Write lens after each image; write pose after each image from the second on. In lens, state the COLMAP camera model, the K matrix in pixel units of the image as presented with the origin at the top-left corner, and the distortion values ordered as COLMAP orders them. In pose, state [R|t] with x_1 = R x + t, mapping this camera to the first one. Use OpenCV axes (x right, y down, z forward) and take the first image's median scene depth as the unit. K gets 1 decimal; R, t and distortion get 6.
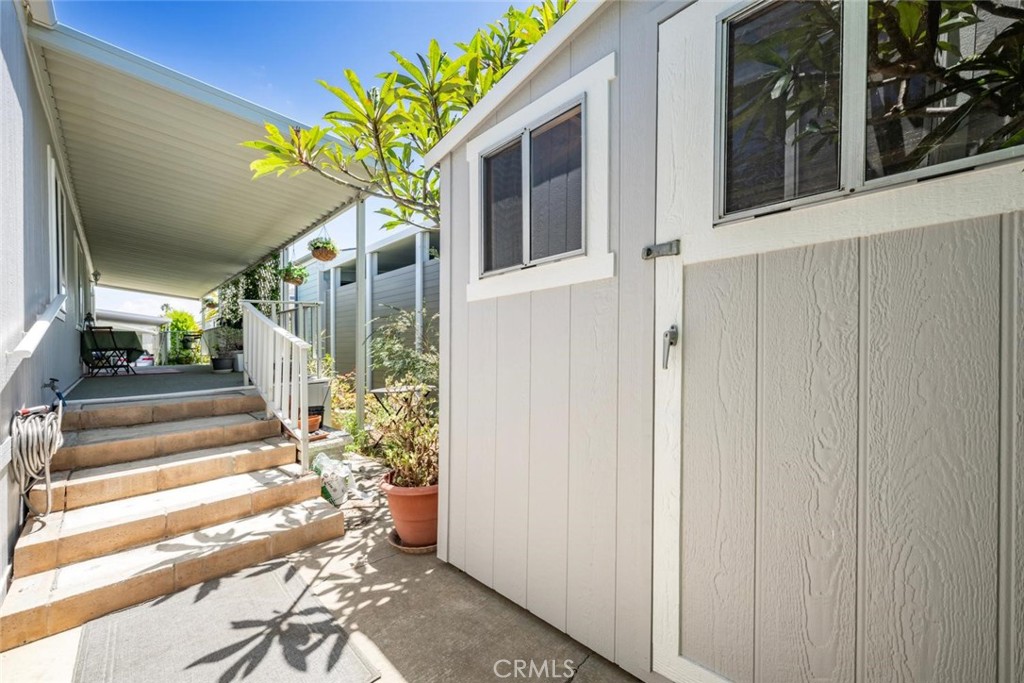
lens RADIAL K [[403.5, 0, 512.0], [0, 403.5, 341.5], [0, 0, 1]] dist [0.000034, 0.000046]
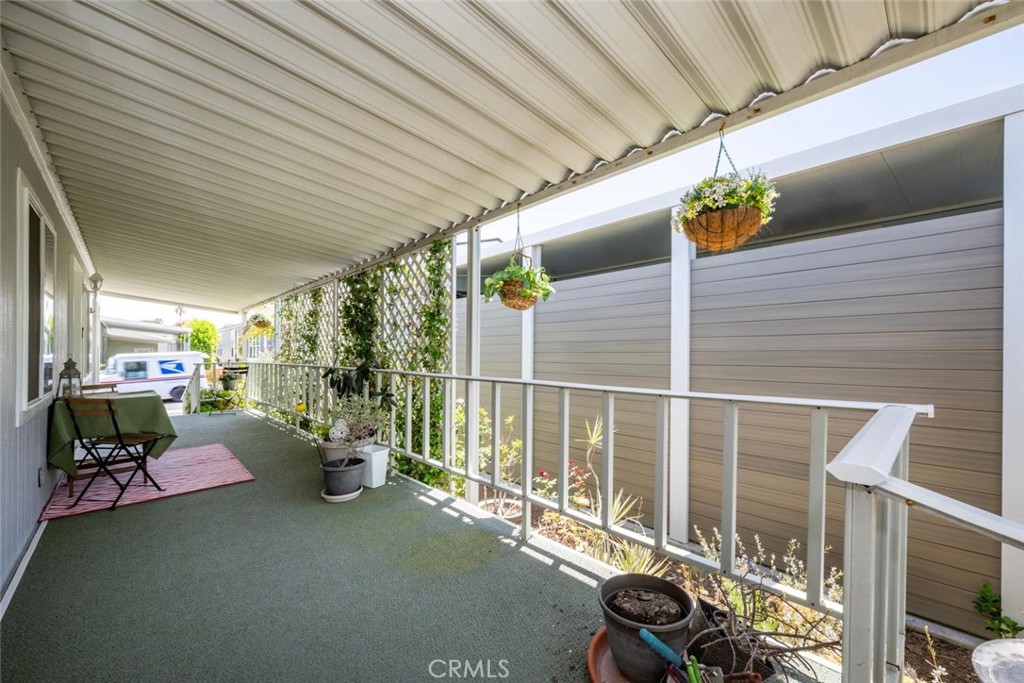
lens RADIAL K [[418.1, 0, 509.4], [0, 418.1, 346.1], [0, 0, 1]] dist [-0.000532, -0.000095]
pose [[0.999119, 0.012826, -0.039955, -0.361973], [-0.013020, 0.999905, -0.004594, -0.066546], [0.039892, 0.005110, 0.999191, 0.375828]]
